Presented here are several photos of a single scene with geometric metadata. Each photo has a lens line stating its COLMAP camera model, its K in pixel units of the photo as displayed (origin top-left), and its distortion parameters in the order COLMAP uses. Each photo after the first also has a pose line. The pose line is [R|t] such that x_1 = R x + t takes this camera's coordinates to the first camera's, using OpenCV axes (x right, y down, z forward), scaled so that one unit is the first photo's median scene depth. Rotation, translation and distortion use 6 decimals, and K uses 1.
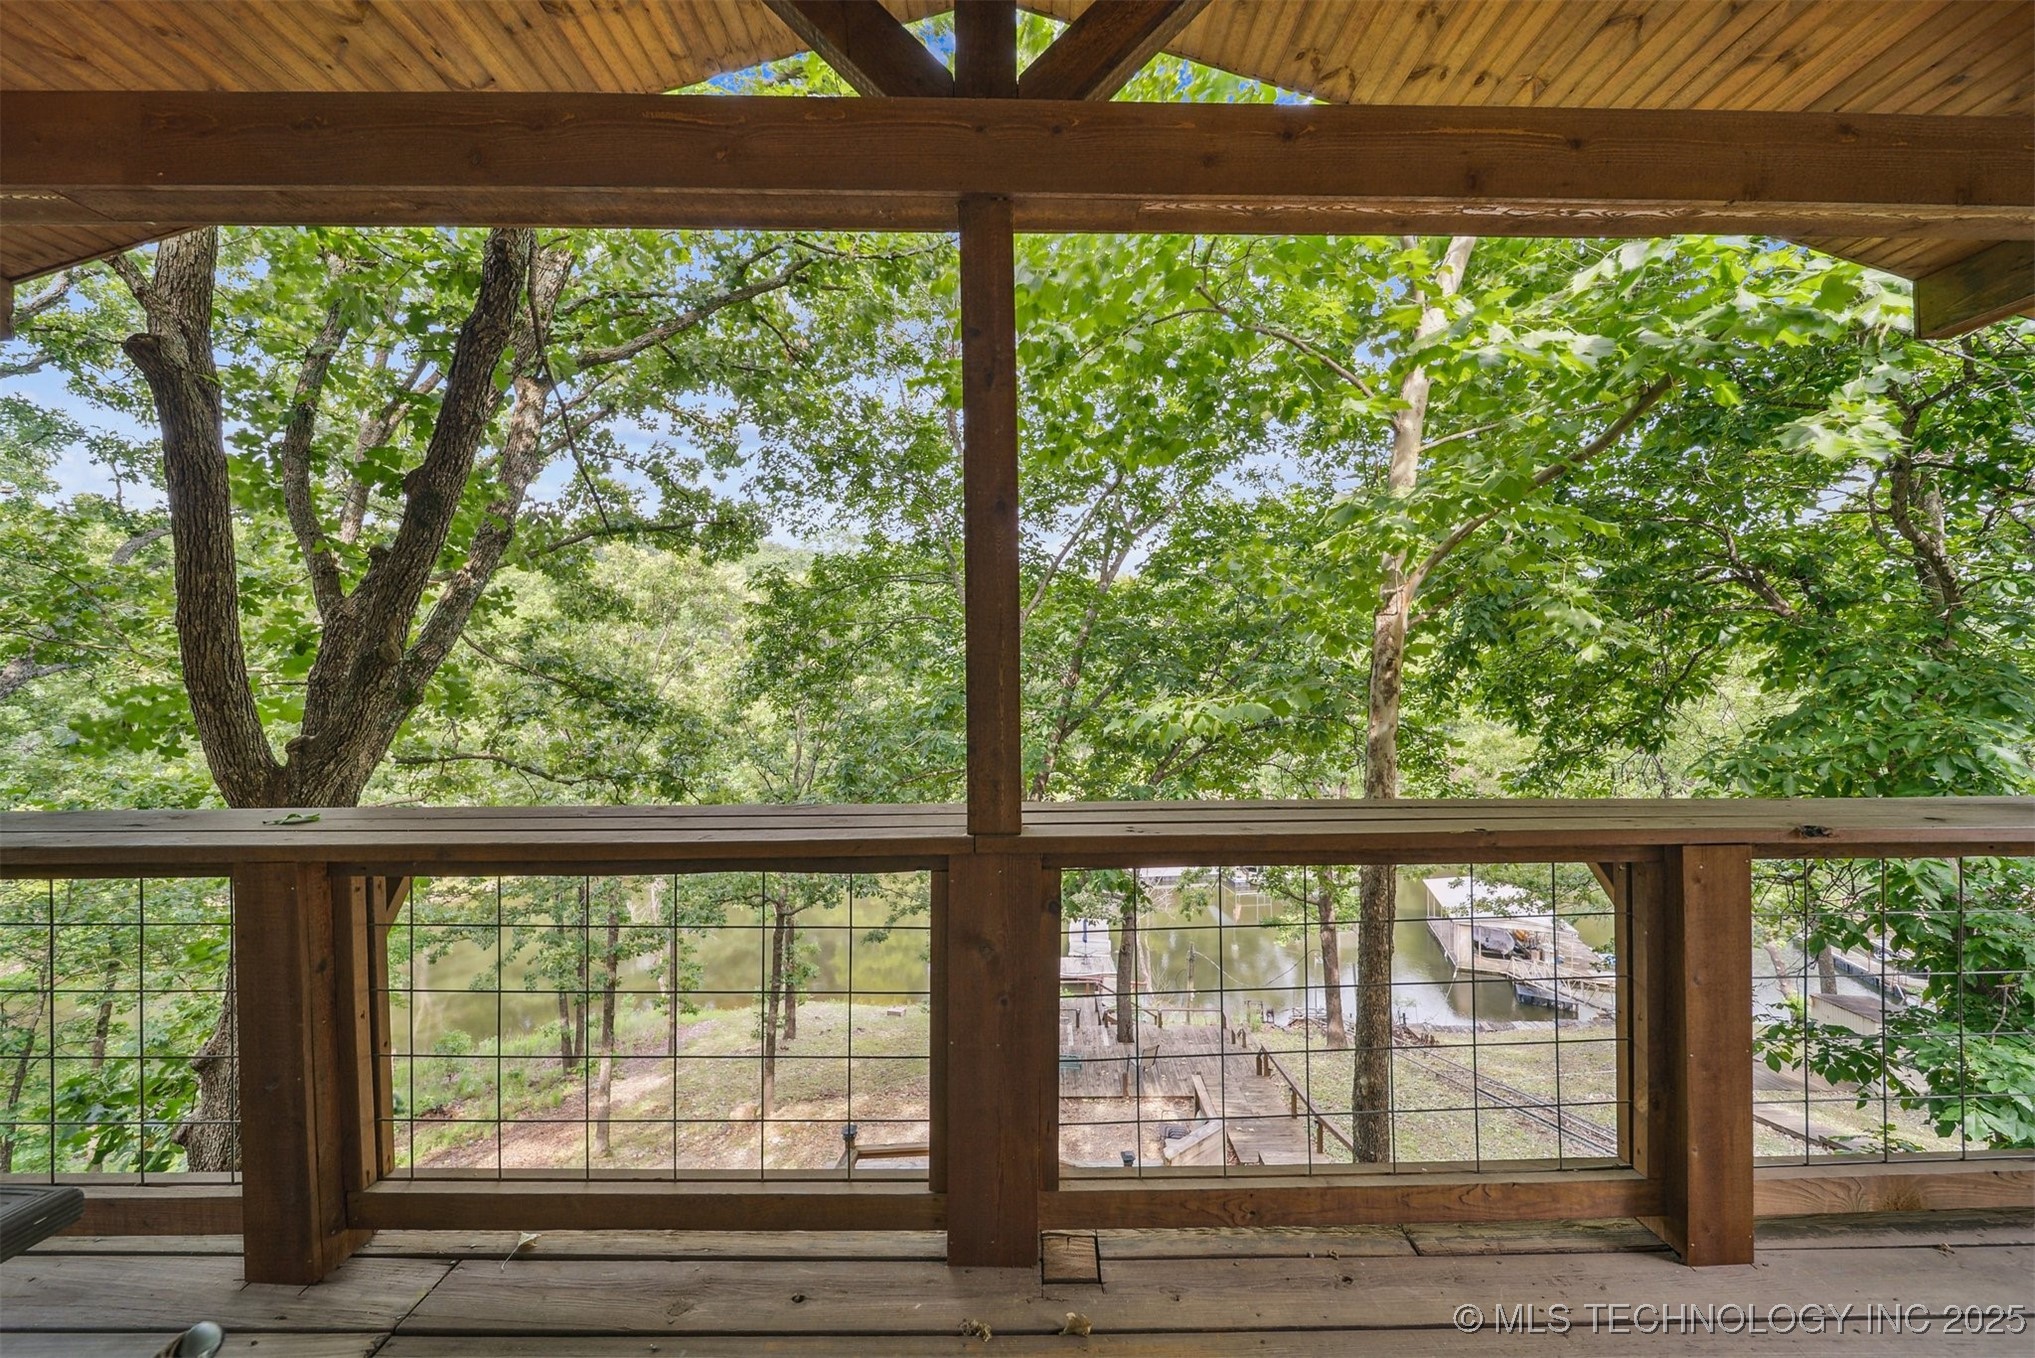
lens RADIAL K [[728.6, 0, 1027.7], [0, 728.6, 681.8], [0, 0, 1]] dist [-0.002101, -0.000778]
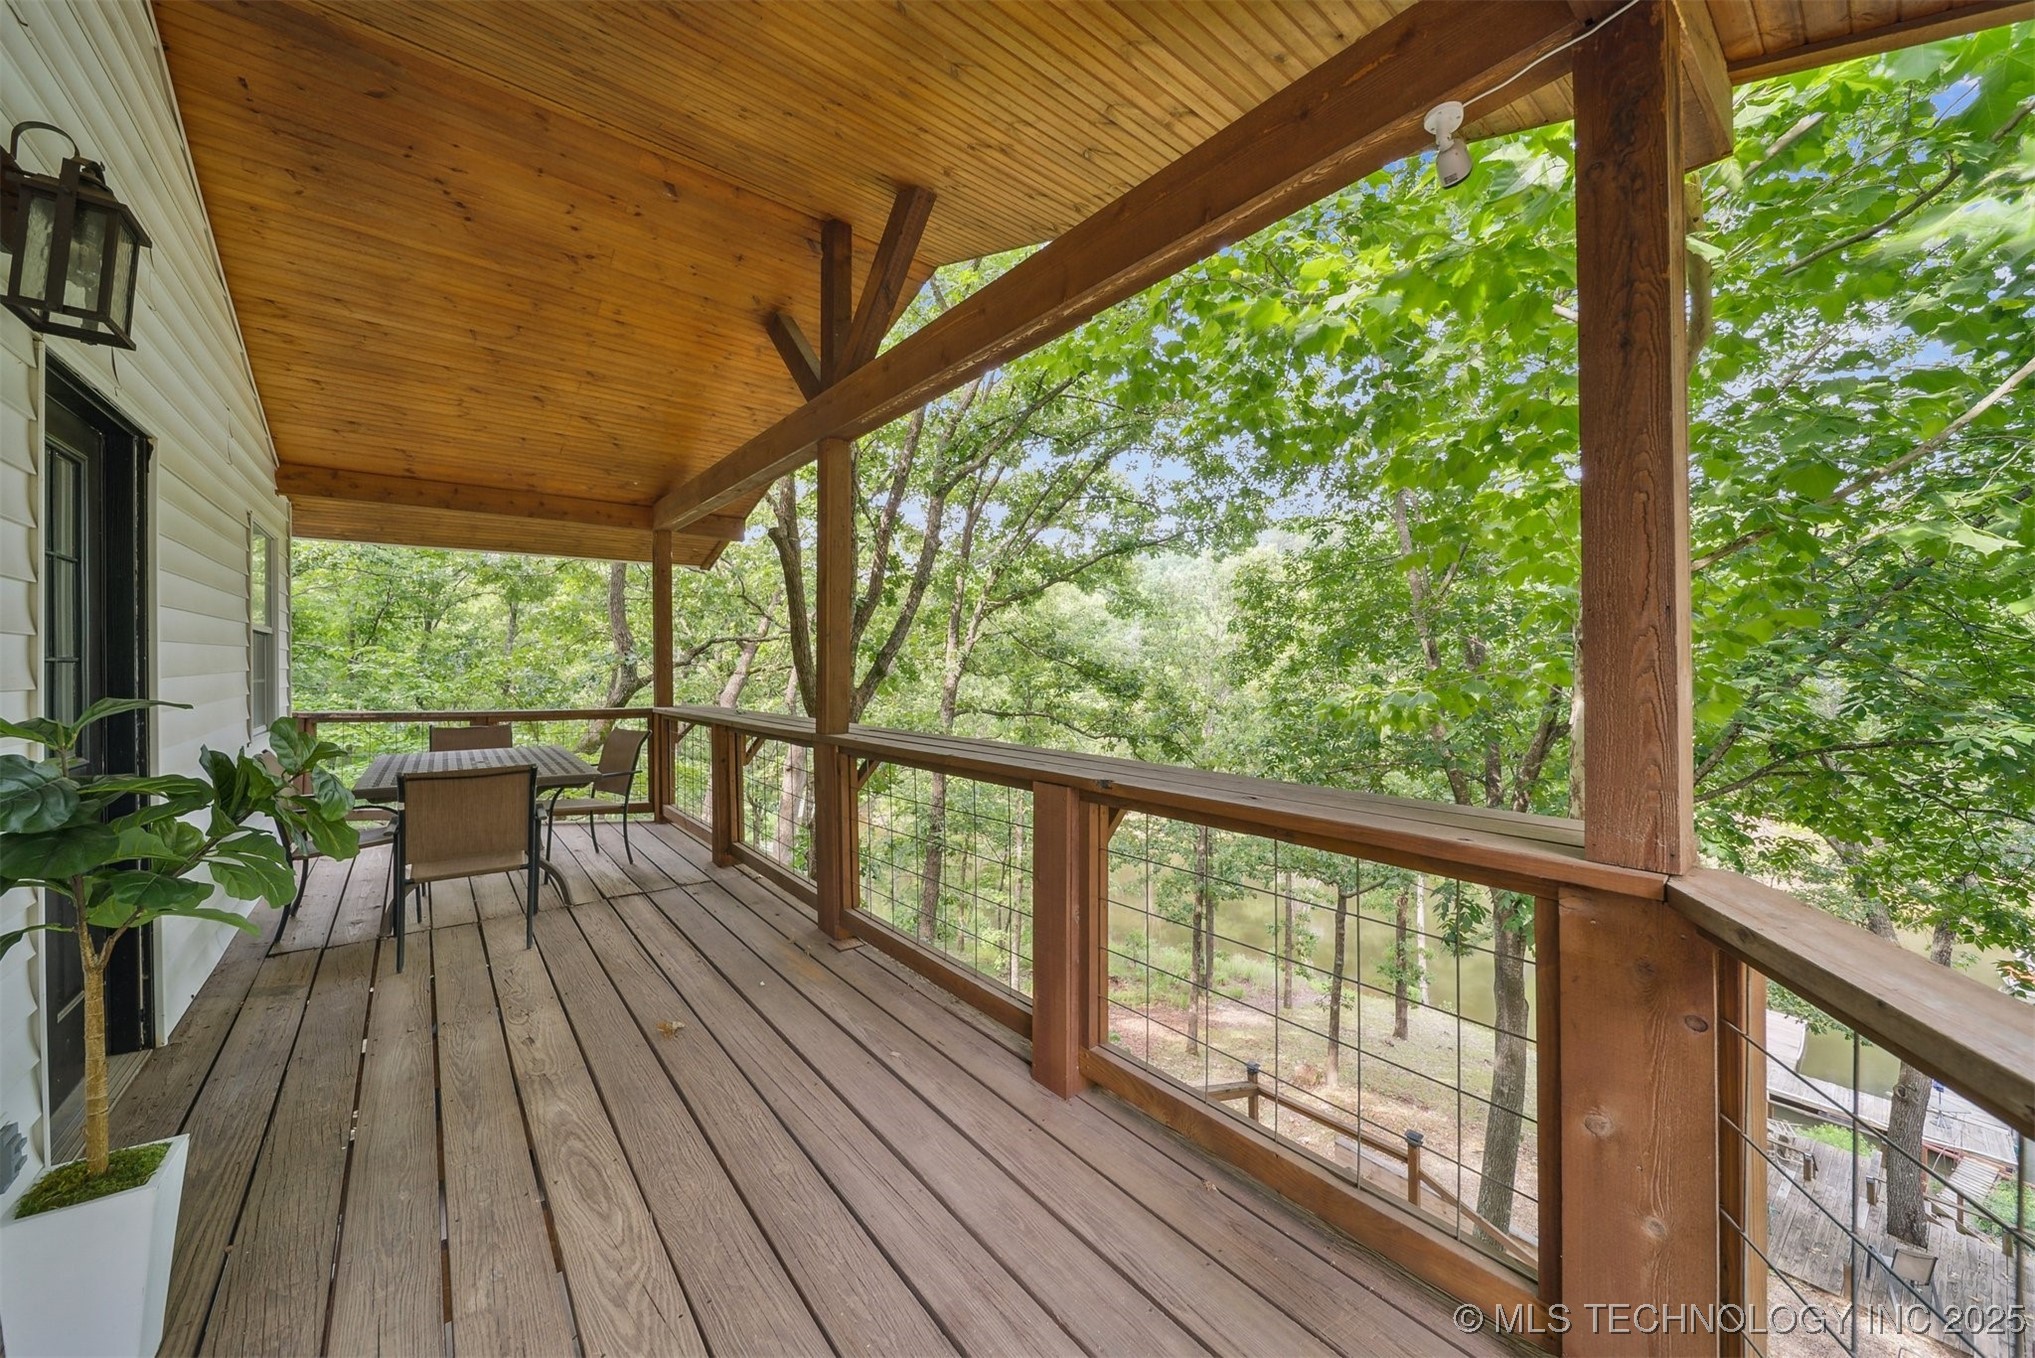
lens RADIAL K [[728.6, 0, 1002.2], [0, 728.6, 664.1], [0, 0, 1]] dist [-0.002101, -0.000778]
pose [[0.615101, 0.001503, -0.788447, 0.266762], [-0.001424, 0.999999, 0.000796, 0.000261], [0.788447, 0.000634, 0.615102, 0.011509]]
